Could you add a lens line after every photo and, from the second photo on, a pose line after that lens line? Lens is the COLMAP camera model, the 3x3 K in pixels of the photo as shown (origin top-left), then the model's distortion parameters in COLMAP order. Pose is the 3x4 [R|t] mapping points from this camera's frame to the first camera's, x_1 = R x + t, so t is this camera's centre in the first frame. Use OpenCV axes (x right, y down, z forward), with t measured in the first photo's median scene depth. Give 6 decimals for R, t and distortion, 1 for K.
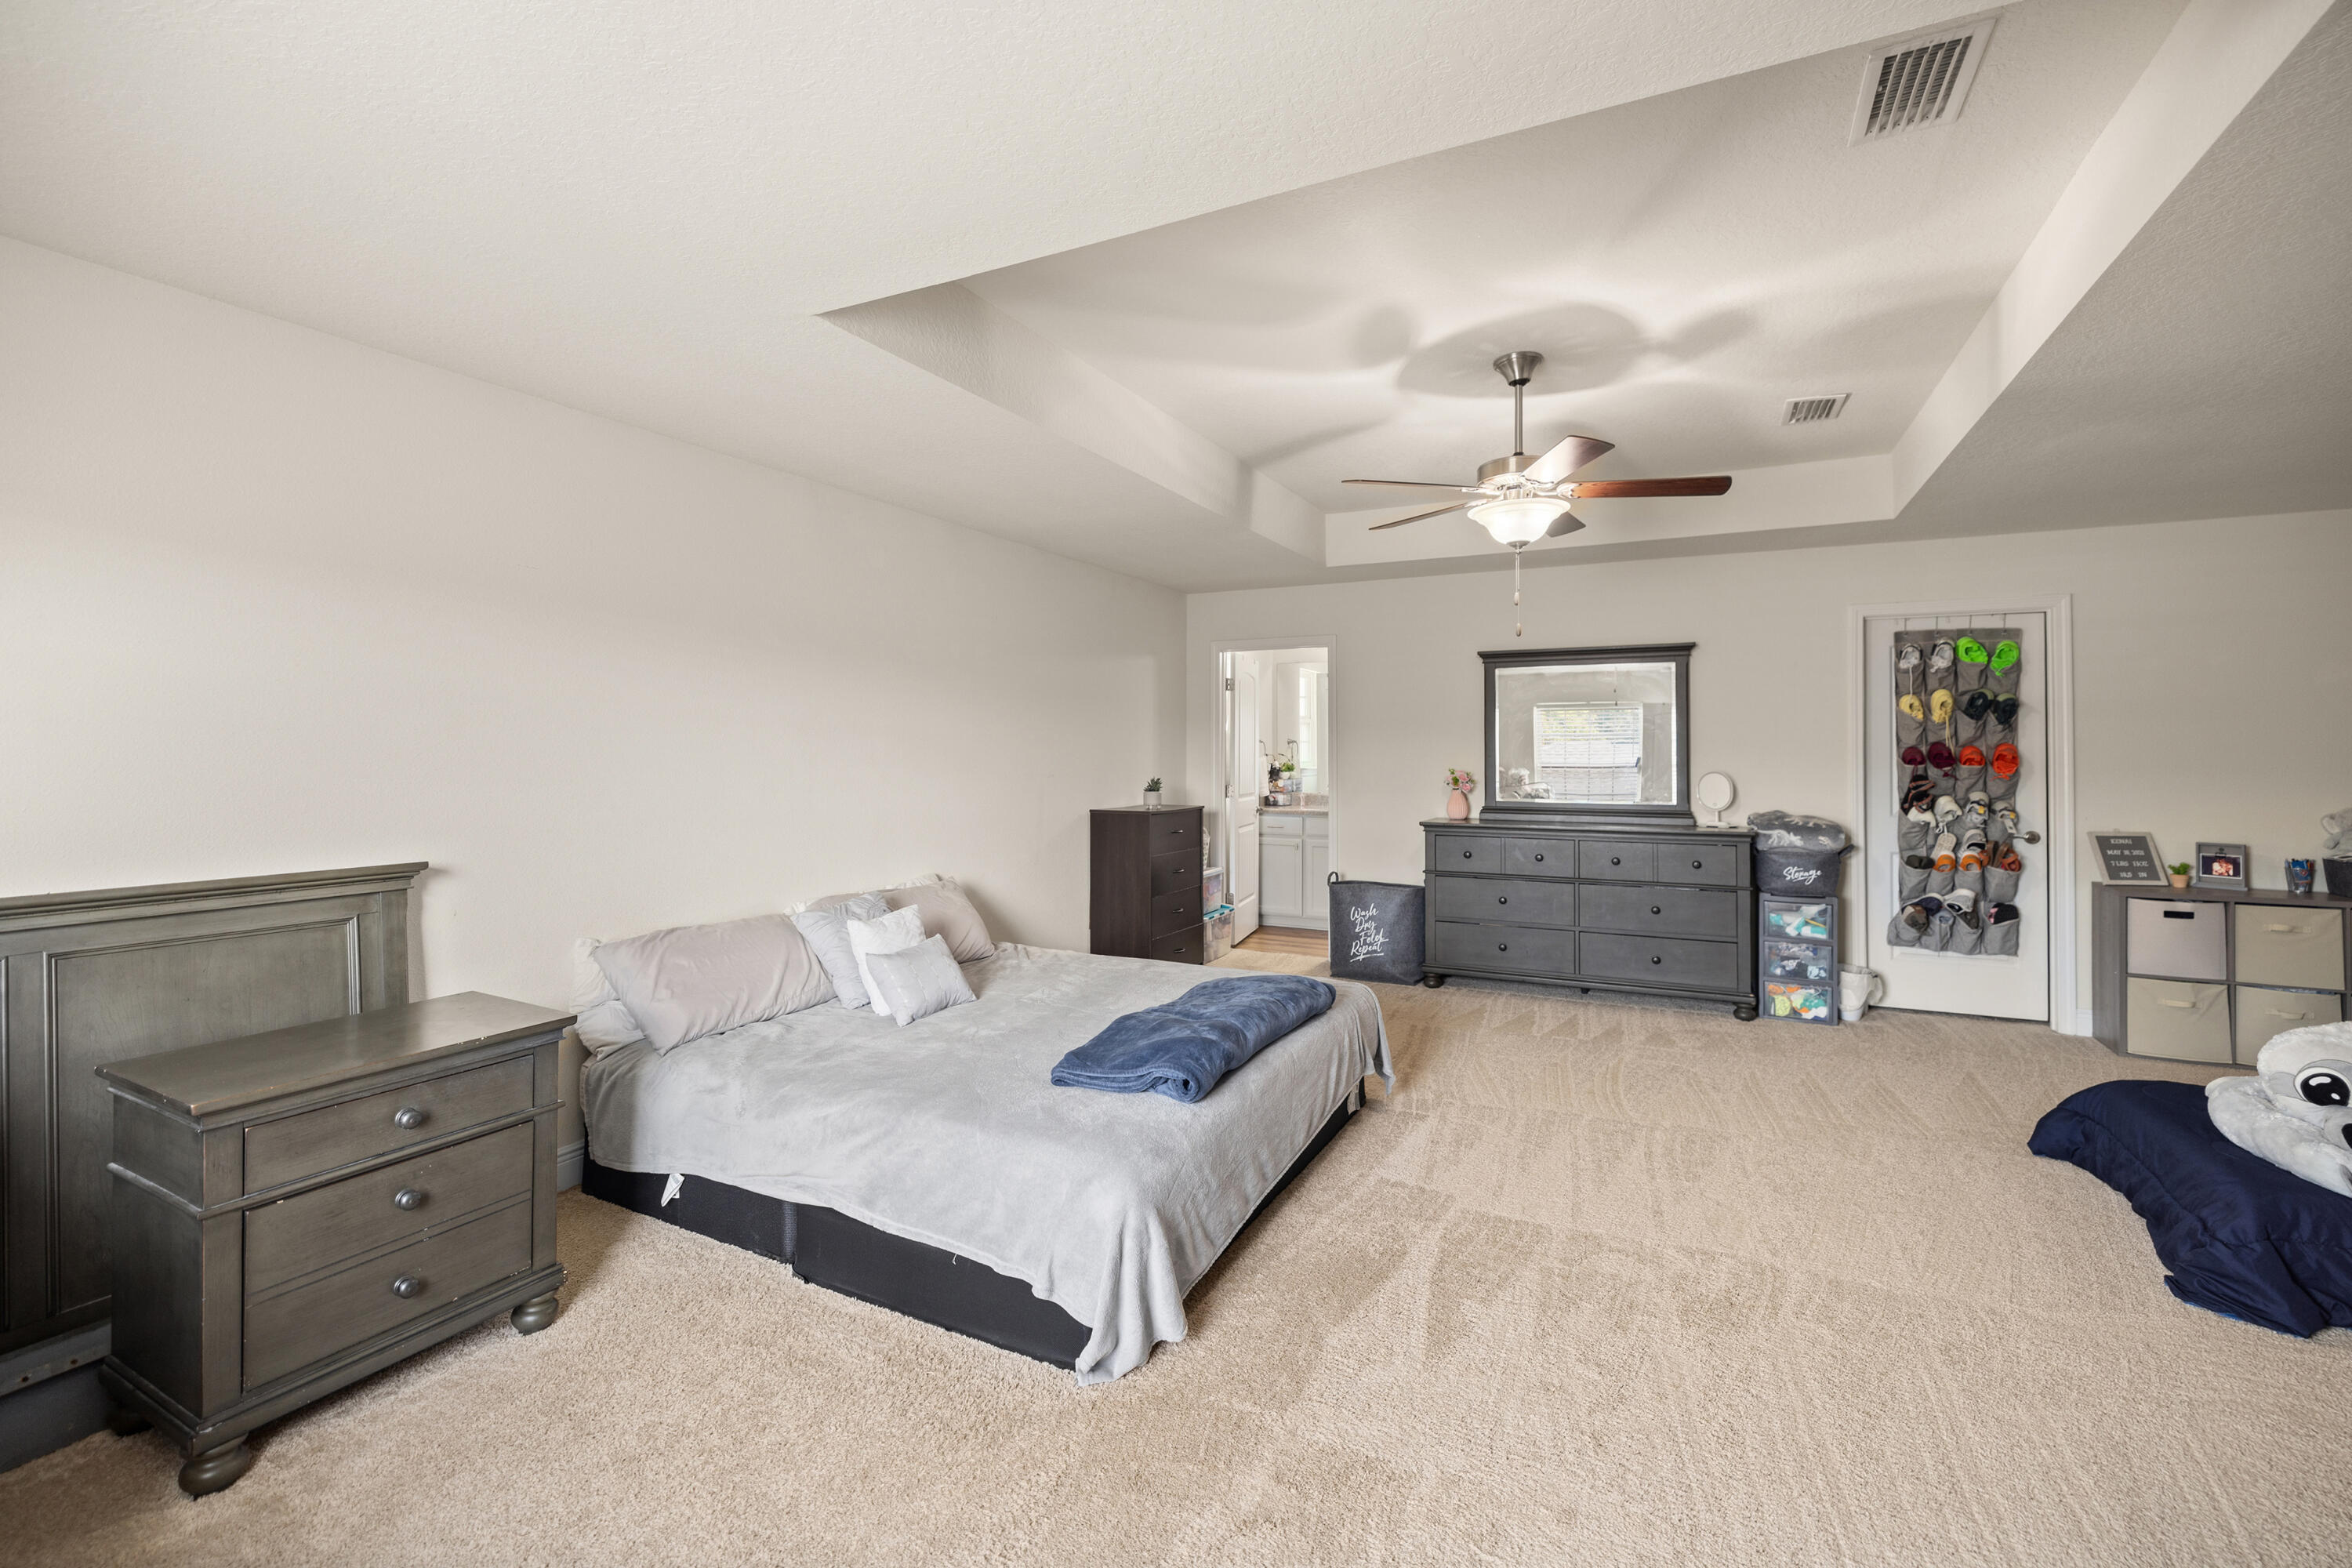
lens RADIAL K [[1020.7, 0, 1181.2], [0, 1020.7, 742.3], [0, 0, 1]] dist [-0.000058, -0.000026]
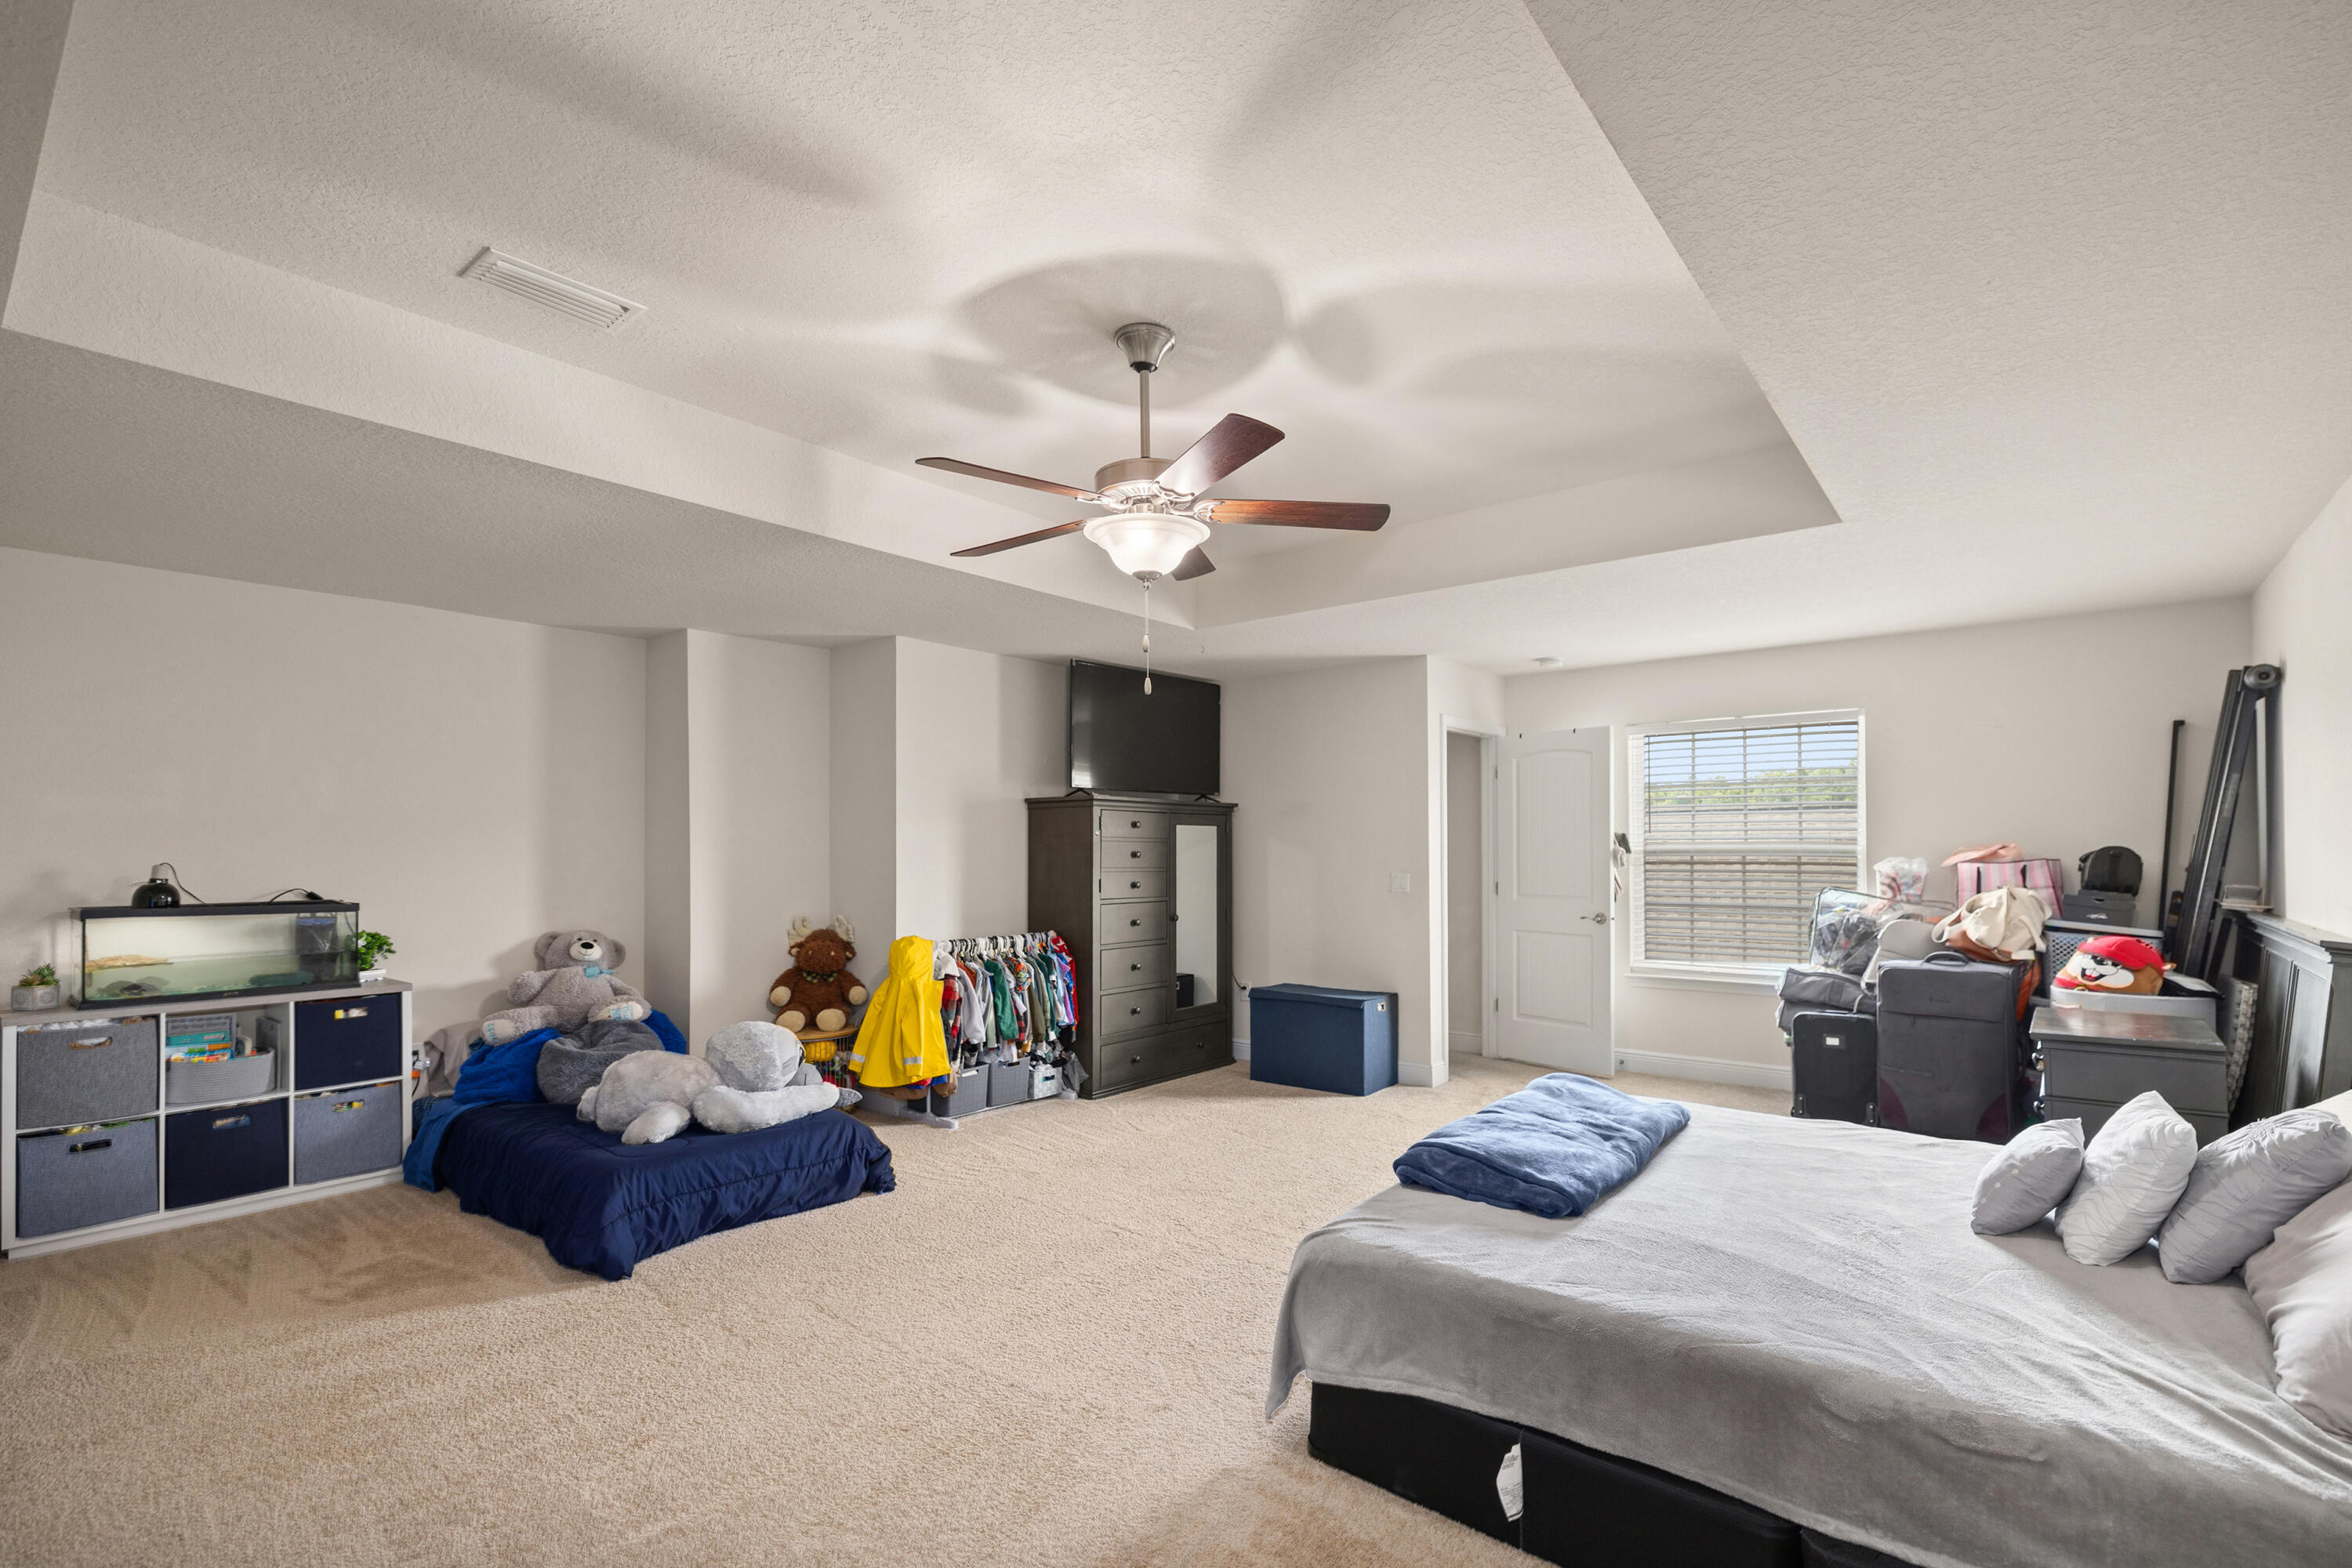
lens RADIAL K [[1058.8, 0, 1170.3], [0, 1058.8, 844.2], [0, 0, 1]] dist [0.000282, 0.000029]
pose [[-0.976457, 0.004032, 0.215674, 0.096348], [0.001589, 0.999933, -0.011498, 0.013469], [-0.215706, -0.010884, -0.976398, 1.235145]]
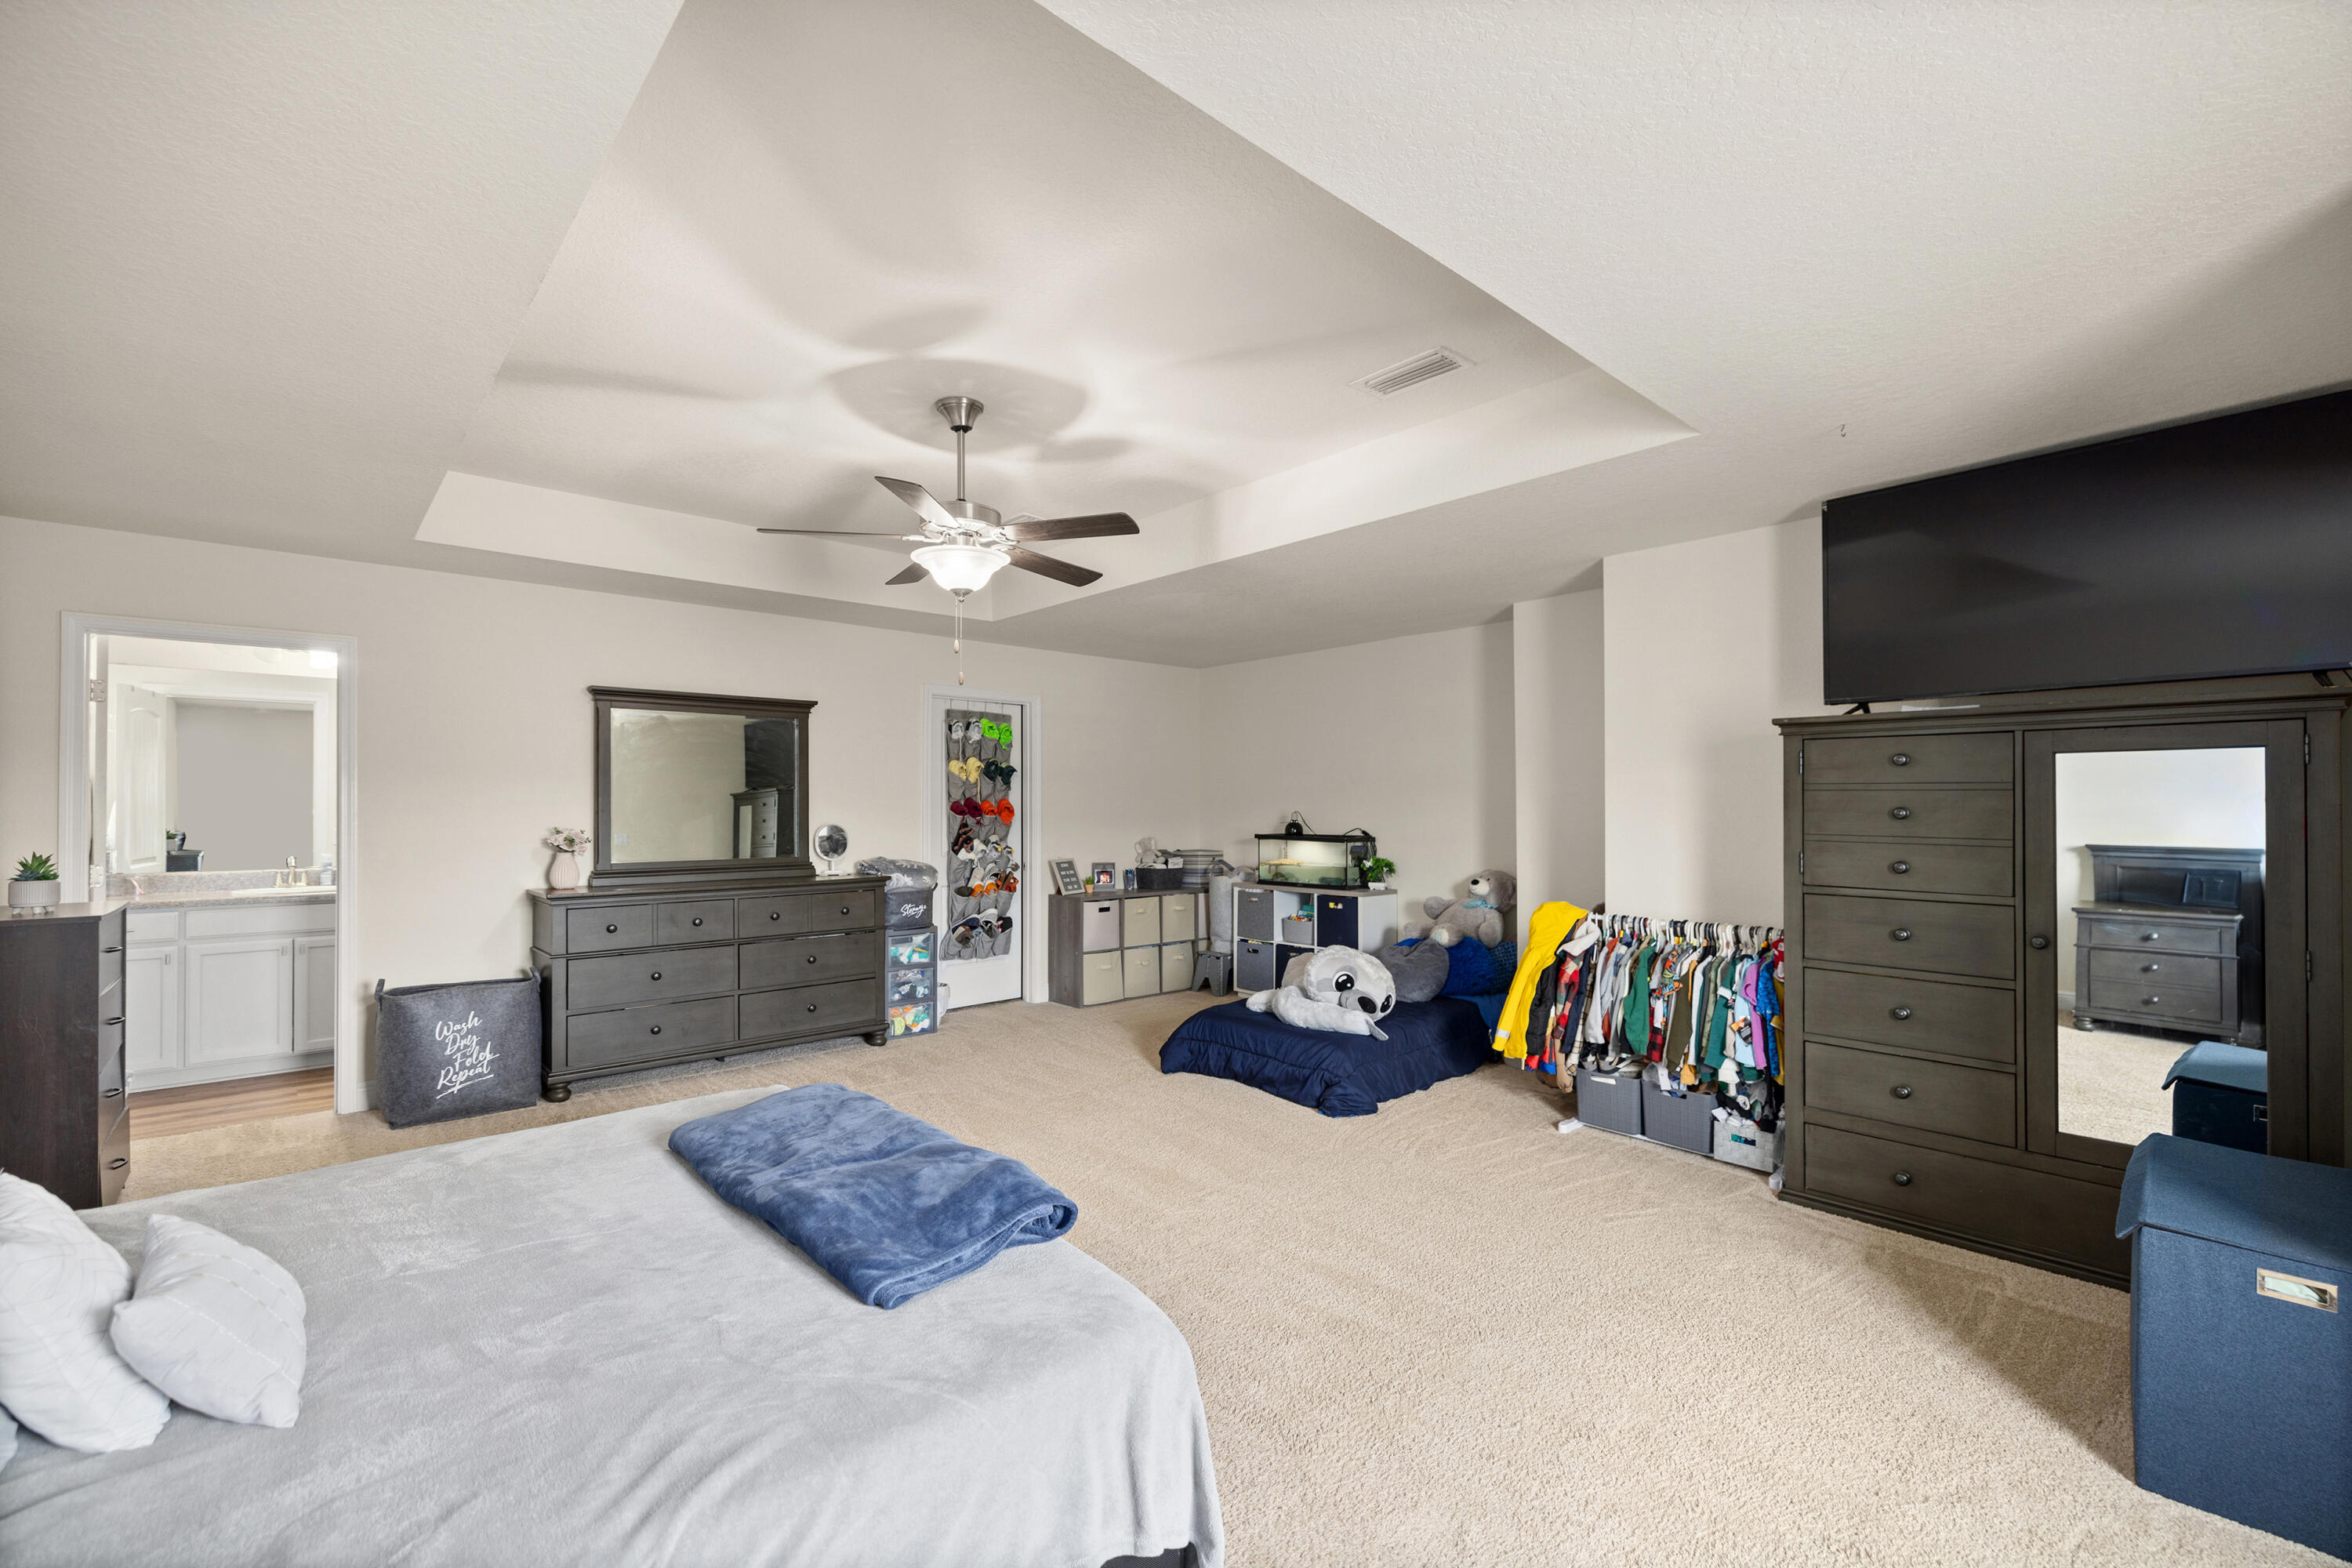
lens RADIAL K [[989.5, 0, 1142.8], [0, 989.5, 810.1], [0, 0, 1]] dist [-0.000692, -0.000043]
pose [[0.374807, -0.004098, 0.927094, -0.342800], [-0.003307, 0.999978, 0.005757, 0.007864], [-0.927097, -0.005224, 0.374785, 0.331457]]
